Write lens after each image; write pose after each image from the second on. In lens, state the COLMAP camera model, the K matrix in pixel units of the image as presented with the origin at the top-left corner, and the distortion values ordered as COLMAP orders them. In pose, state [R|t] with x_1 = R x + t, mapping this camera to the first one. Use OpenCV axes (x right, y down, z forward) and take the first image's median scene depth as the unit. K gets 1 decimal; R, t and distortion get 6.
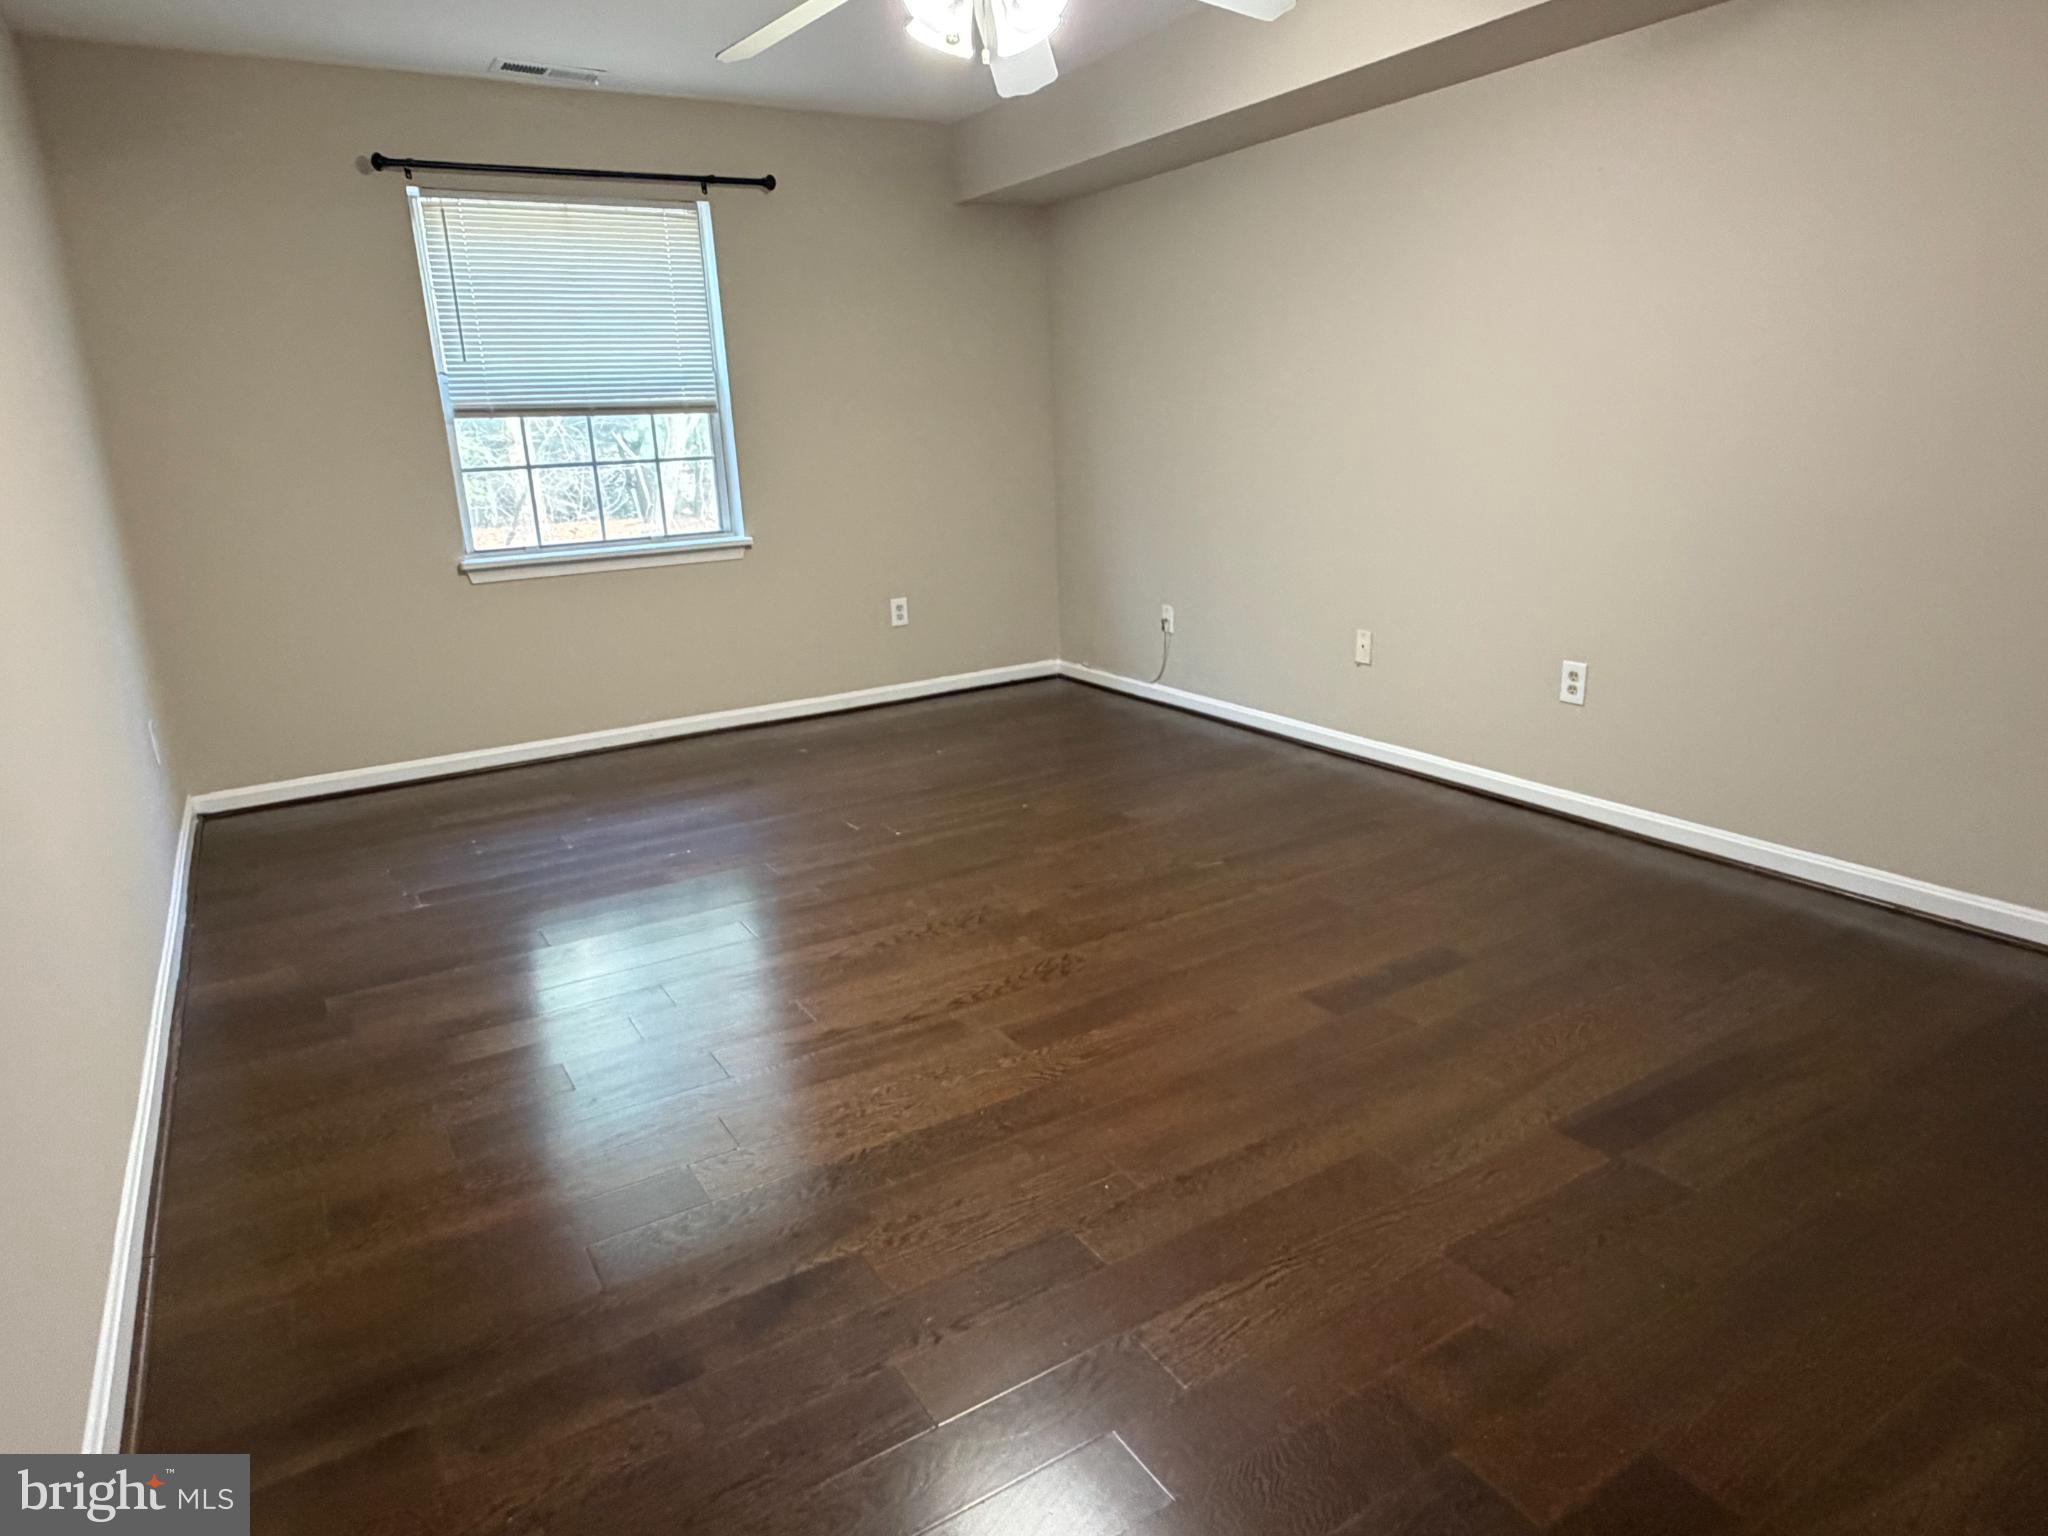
lens RADIAL K [[1227.8, 0, 1019.0], [0, 1227.8, 765.8], [0, 0, 1]] dist [0.000743, -0.000365]
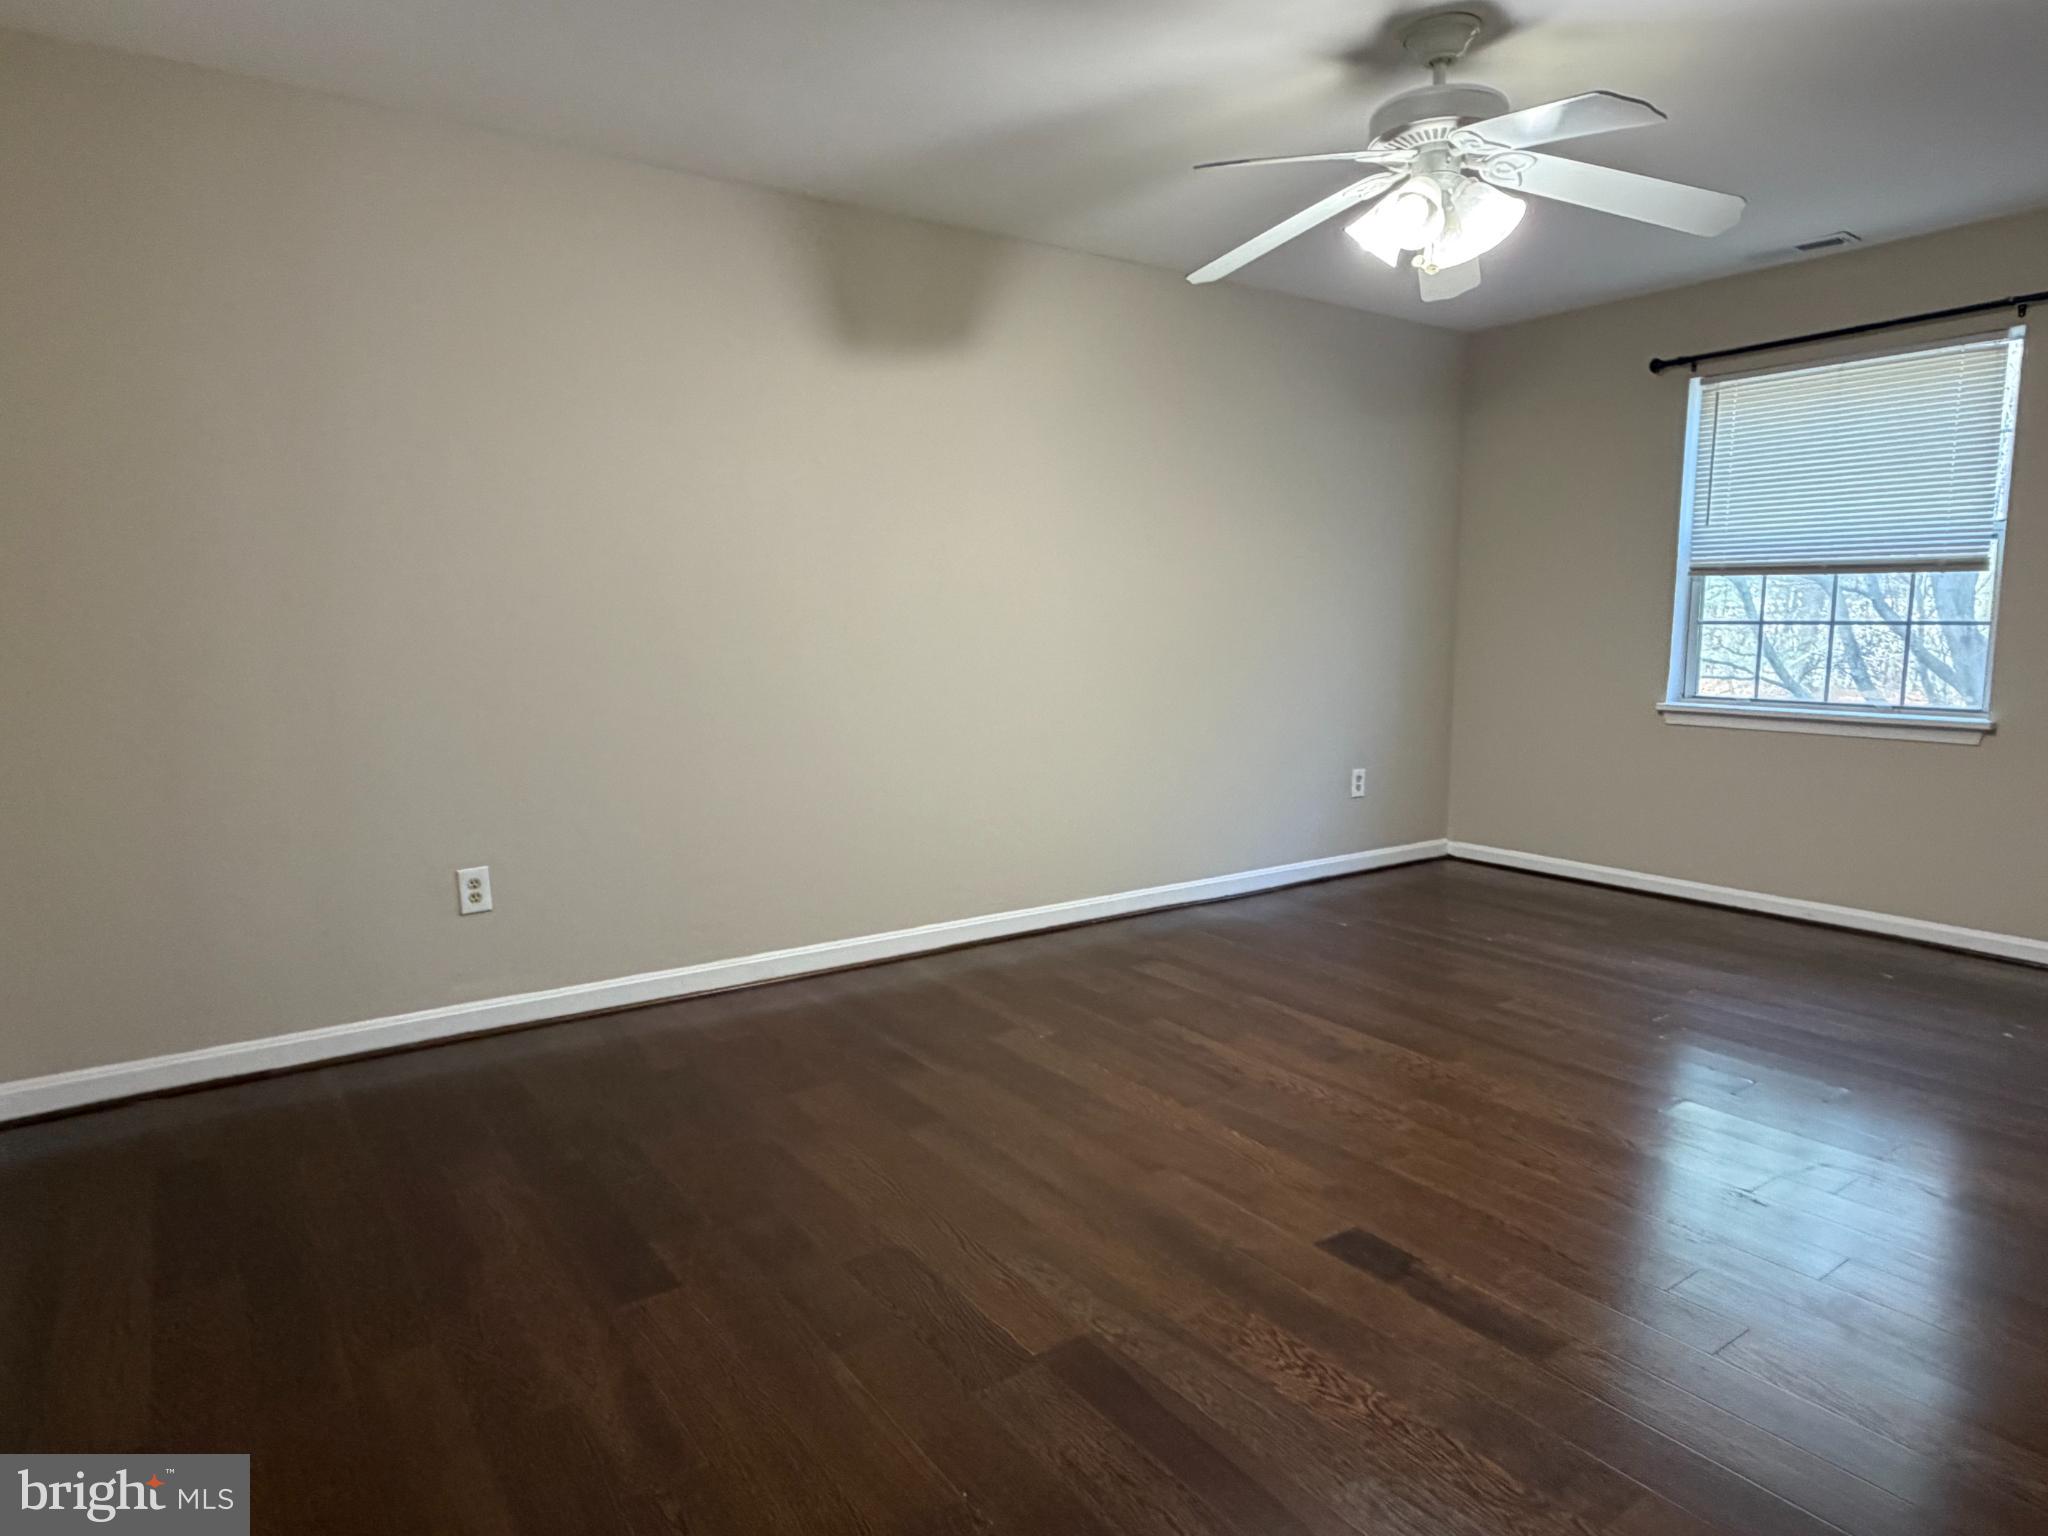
lens RADIAL K [[1227.8, 0, 1019.0], [0, 1227.8, 765.8], [0, 0, 1]] dist [0.000743, -0.000365]
pose [[0.056080, 0.161182, -0.985330, 0.642495], [-0.267794, 0.953151, 0.140677, -0.118501], [0.961843, 0.255976, 0.096616, 0.371115]]
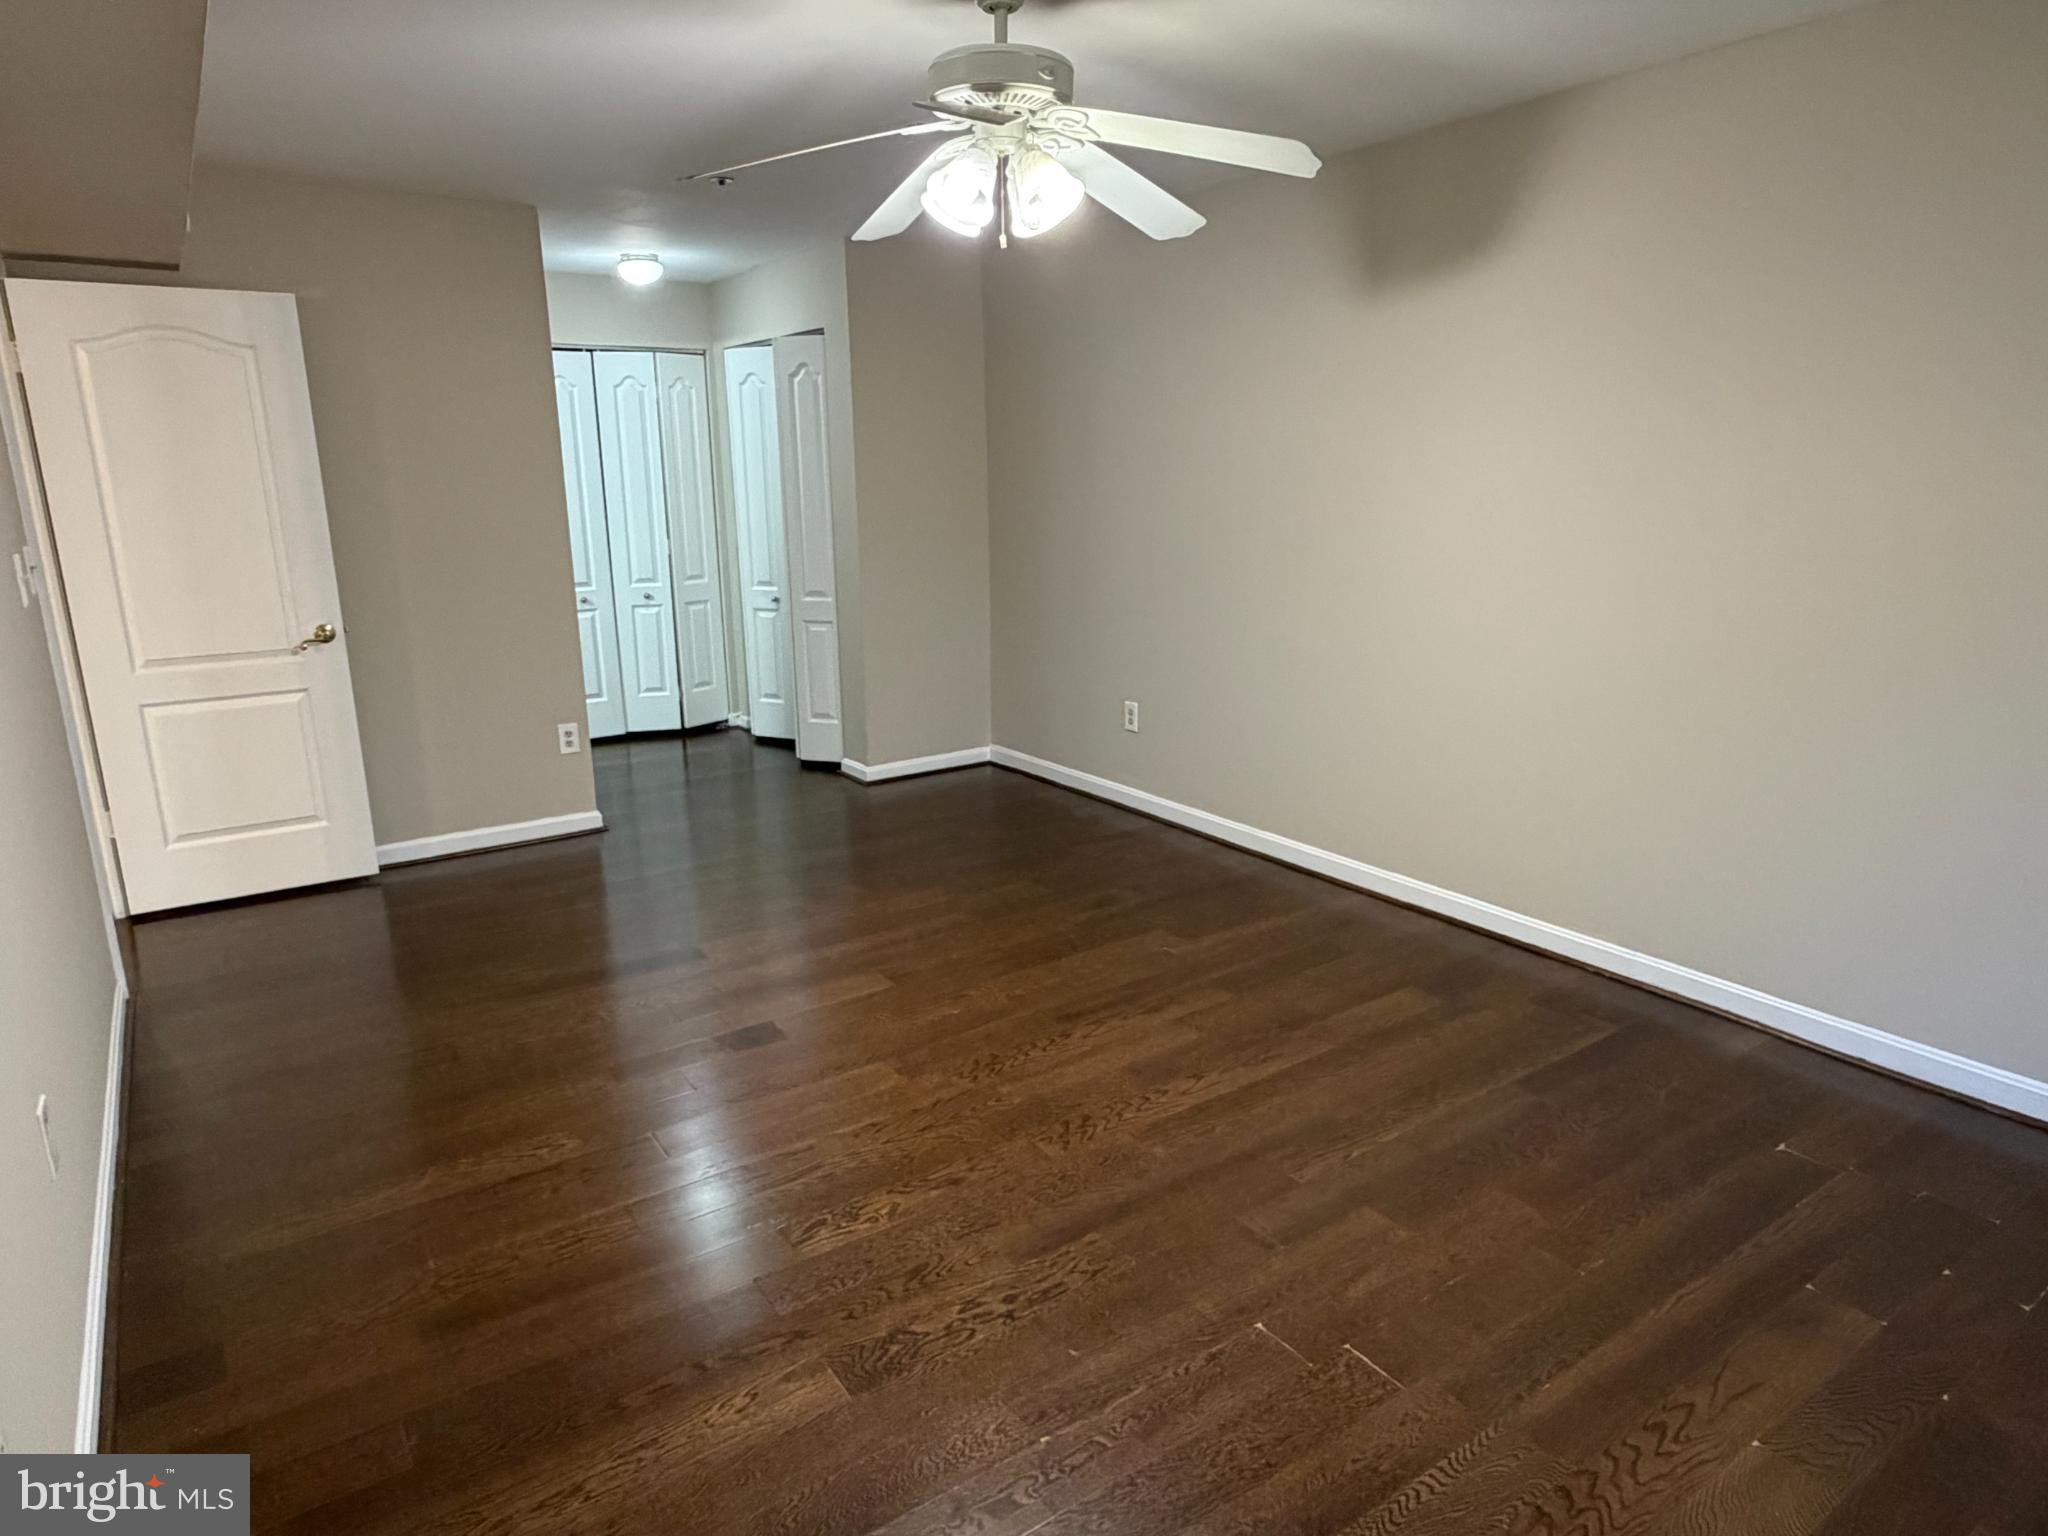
lens RADIAL K [[1227.8, 0, 1019.0], [0, 1227.8, 765.8], [0, 0, 1]] dist [0.000743, -0.000365]
pose [[-0.997773, 0.057761, -0.033365, 0.013387], [0.033980, 0.870544, 0.490915, -0.398084], [0.057401, 0.488688, -0.870568, 1.211201]]
